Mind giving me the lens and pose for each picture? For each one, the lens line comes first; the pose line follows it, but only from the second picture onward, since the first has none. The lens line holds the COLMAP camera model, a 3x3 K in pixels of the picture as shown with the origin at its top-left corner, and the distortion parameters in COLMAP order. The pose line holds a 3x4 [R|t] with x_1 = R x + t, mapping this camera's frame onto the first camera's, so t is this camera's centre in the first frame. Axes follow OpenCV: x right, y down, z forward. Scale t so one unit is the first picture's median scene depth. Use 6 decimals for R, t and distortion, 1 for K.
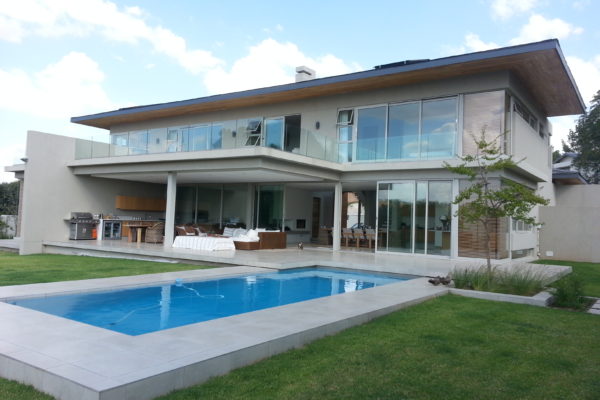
lens RADIAL K [[501.7, 0, 300.0], [0, 501.7, 200.0], [0, 0, 1]] dist [0.003373, -0.104253]
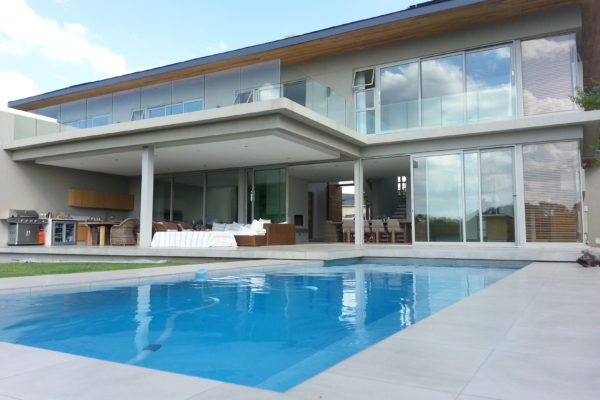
lens RADIAL K [[501.7, 0, 300.0], [0, 501.7, 200.0], [0, 0, 1]] dist [0.003373, -0.104253]
pose [[0.994584, -0.029635, 0.099625, -0.094954], [0.033031, 0.998922, -0.032608, 0.050711], [-0.098551, 0.035722, 0.994491, 0.208584]]
